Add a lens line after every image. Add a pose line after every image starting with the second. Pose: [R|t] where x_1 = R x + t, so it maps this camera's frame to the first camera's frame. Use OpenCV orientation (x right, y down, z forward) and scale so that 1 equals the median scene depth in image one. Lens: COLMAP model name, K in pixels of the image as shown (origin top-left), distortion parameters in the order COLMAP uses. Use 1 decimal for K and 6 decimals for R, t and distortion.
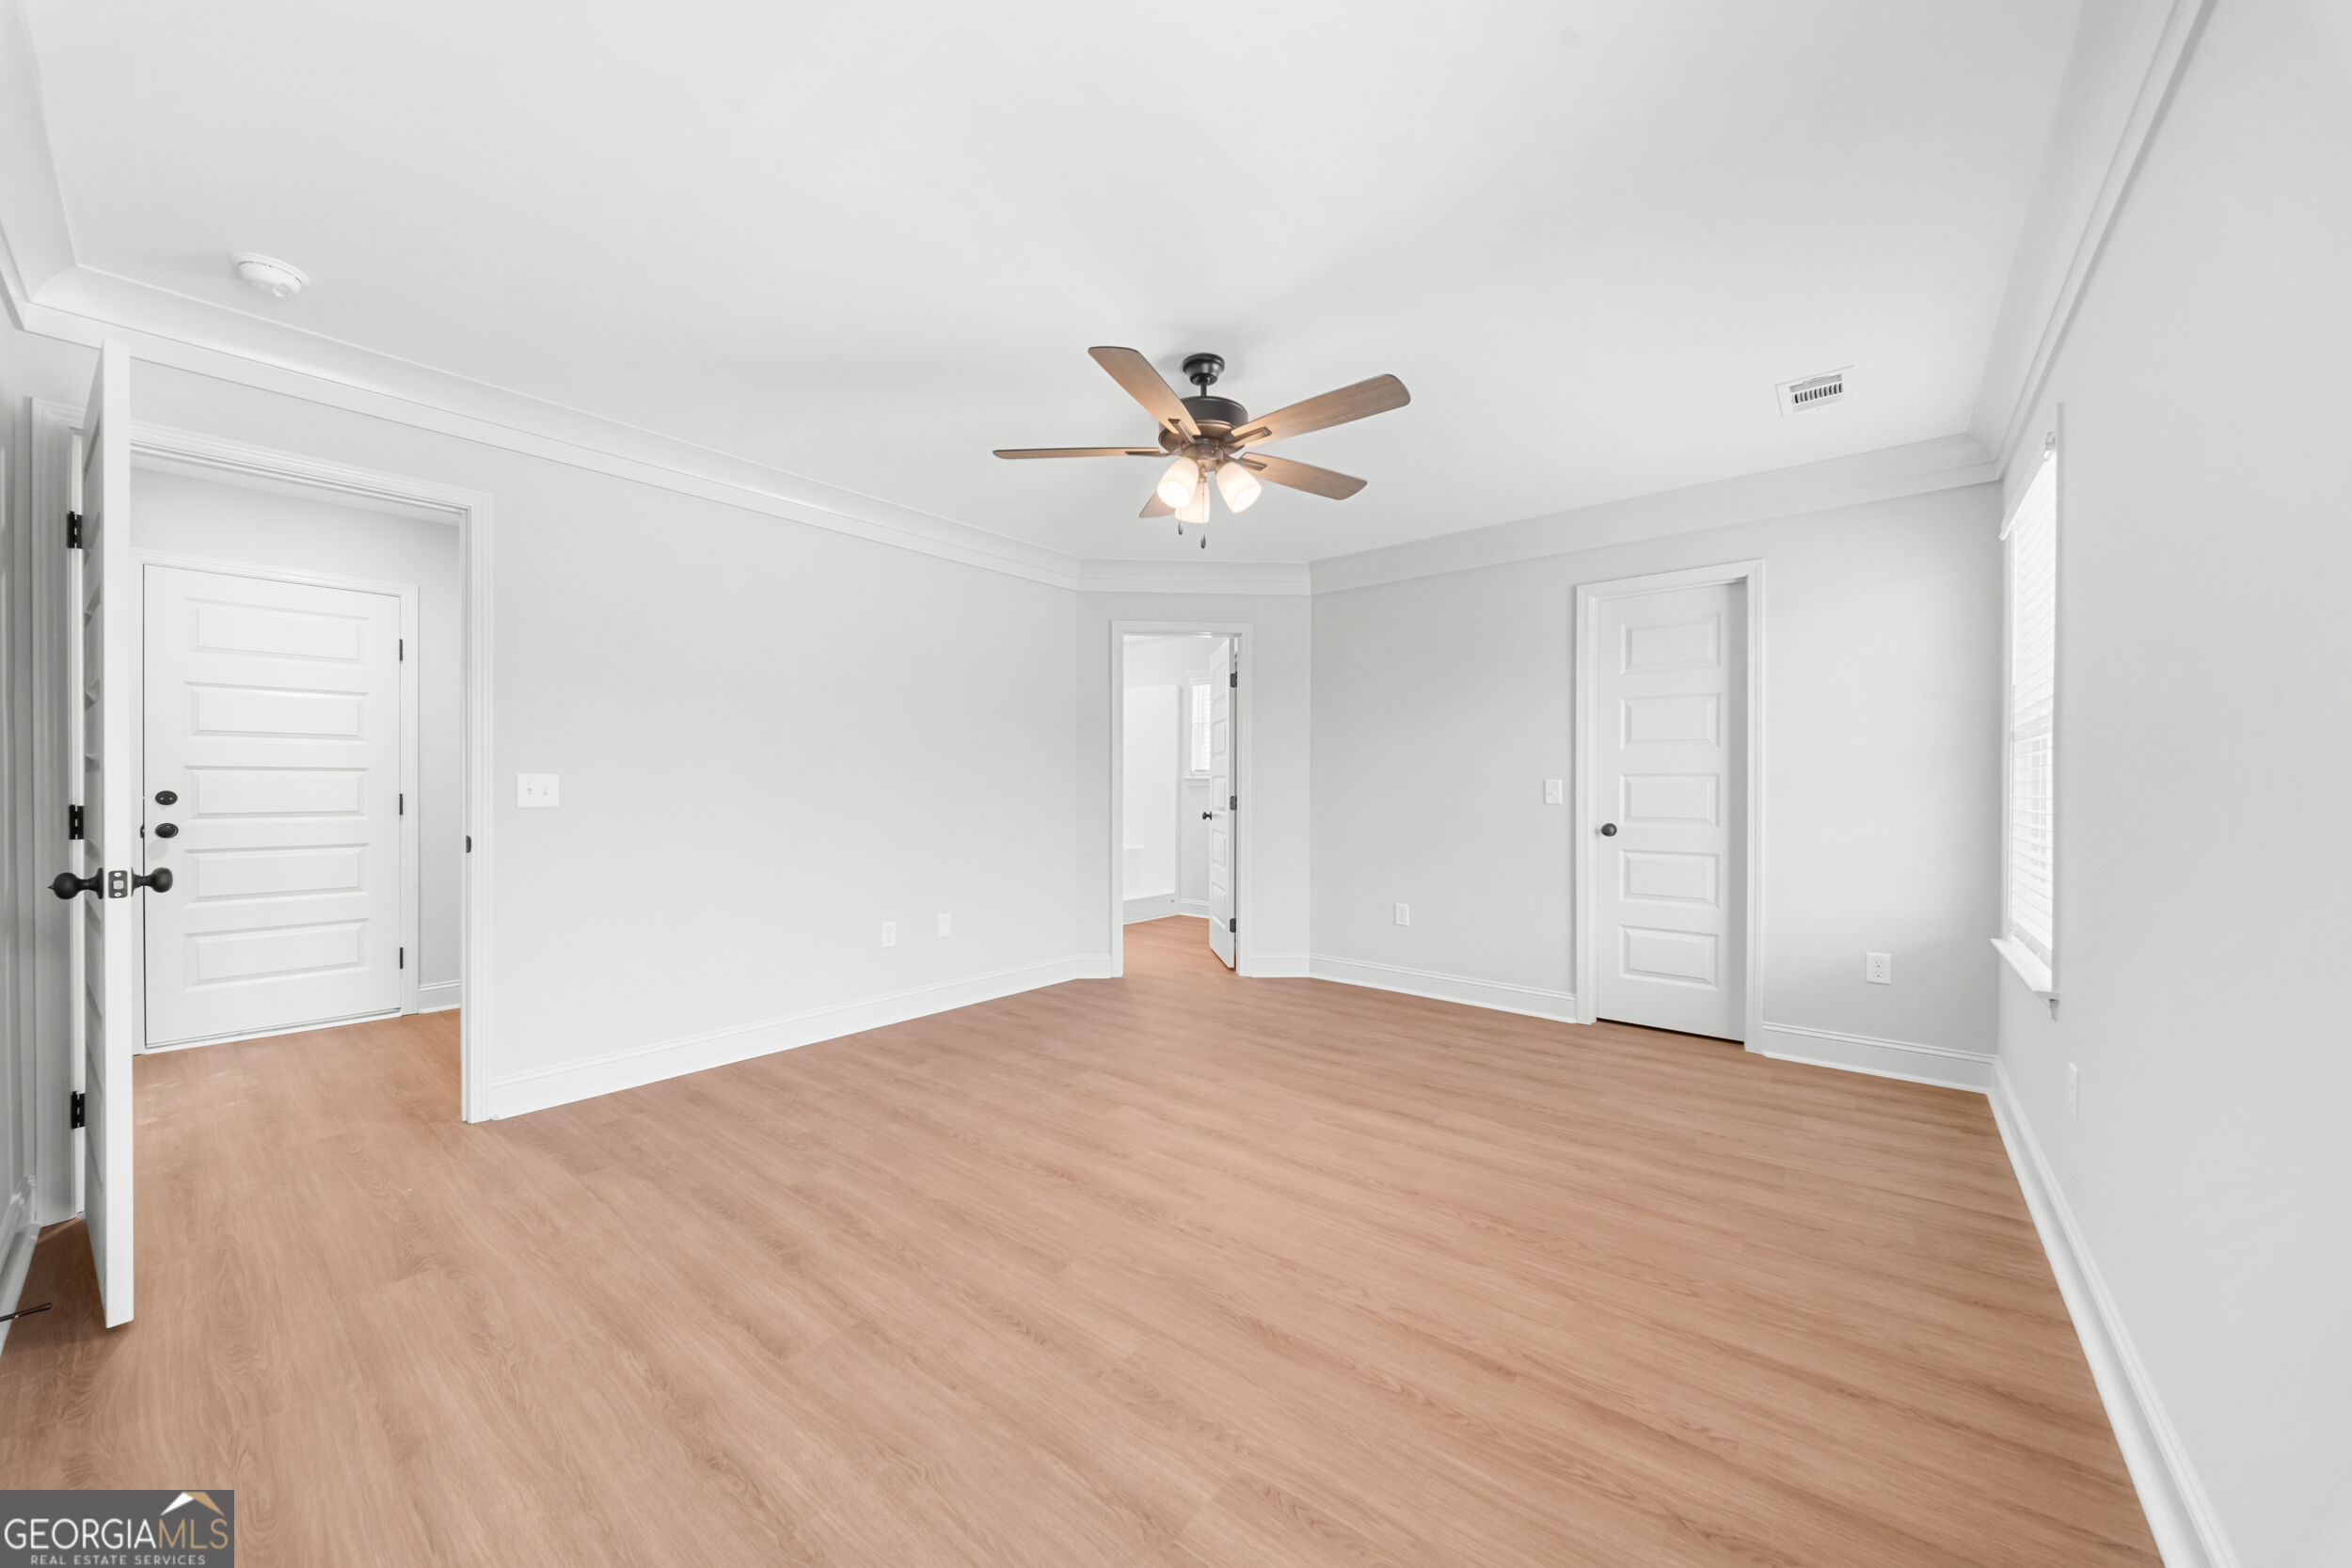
lens RADIAL K [[831.0, 0, 1148.9], [0, 831.0, 786.3], [0, 0, 1]] dist [0.011645, -0.004864]
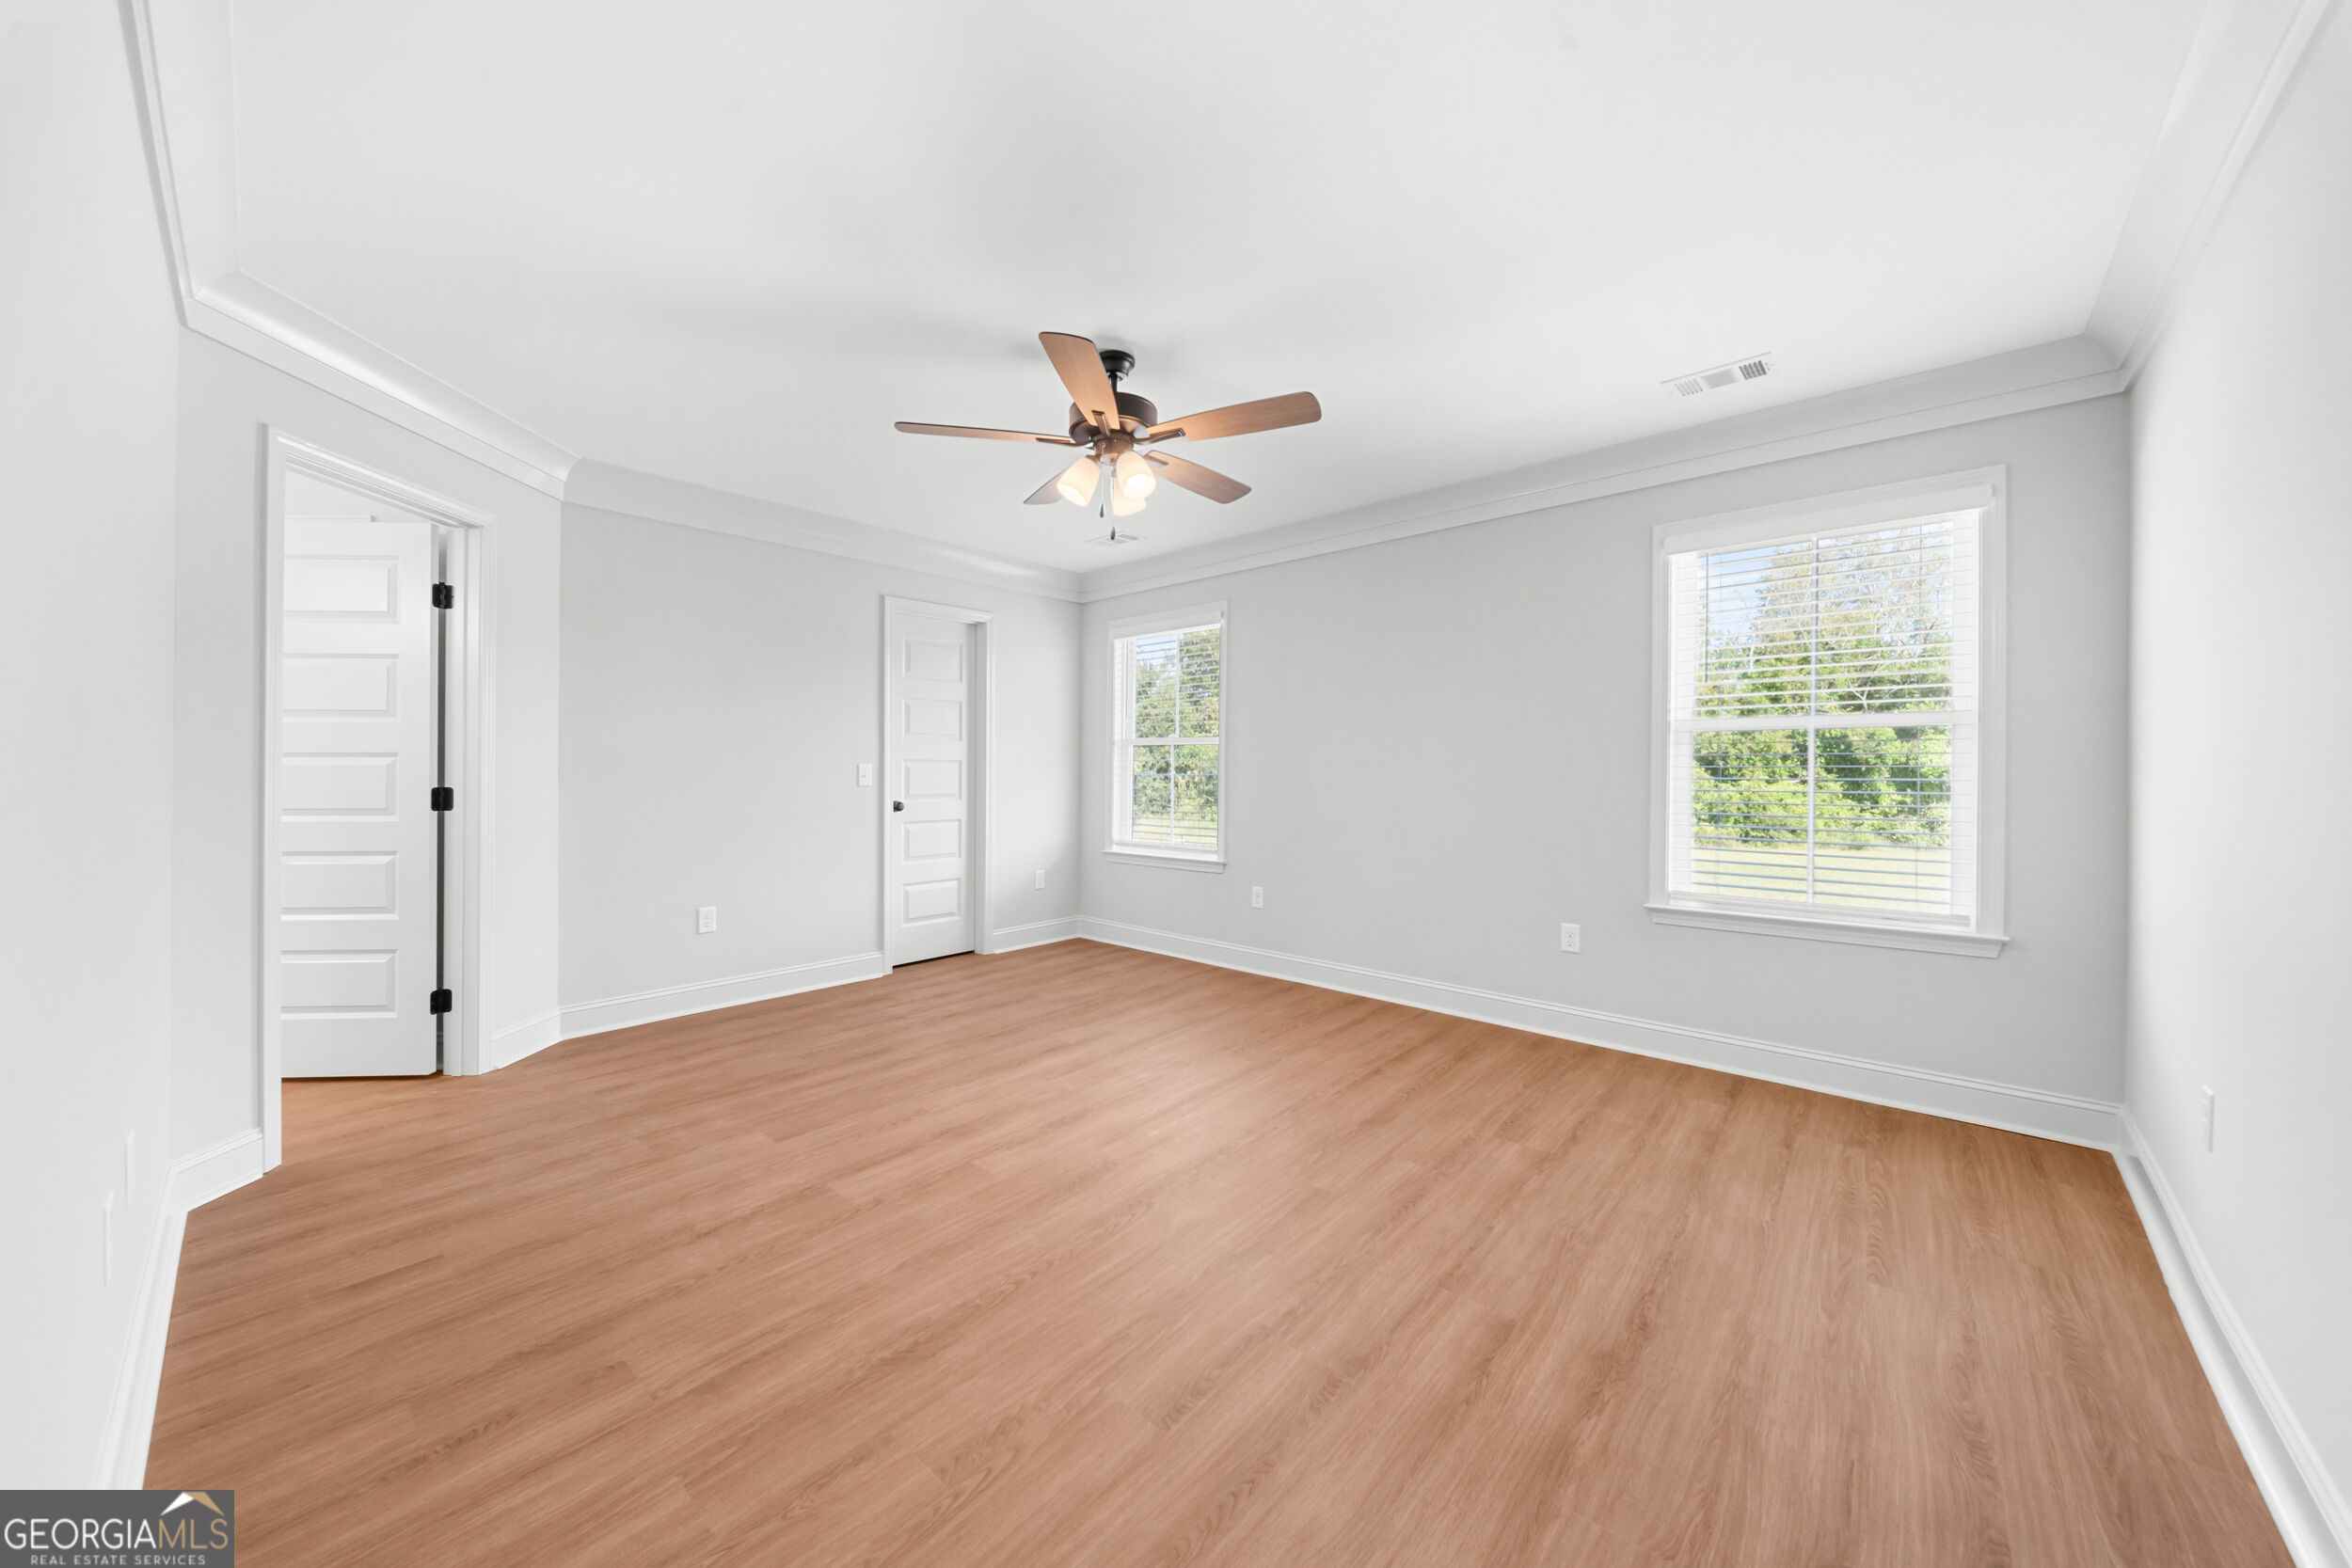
lens RADIAL K [[831.0, 0, 1148.9], [0, 831.0, 786.3], [0, 0, 1]] dist [0.011645, -0.004864]
pose [[0.045382, -0.023585, 0.998691, -0.787737], [0.001568, 0.999722, 0.023538, -0.005505], [-0.998968, 0.000498, 0.045407, 0.746869]]
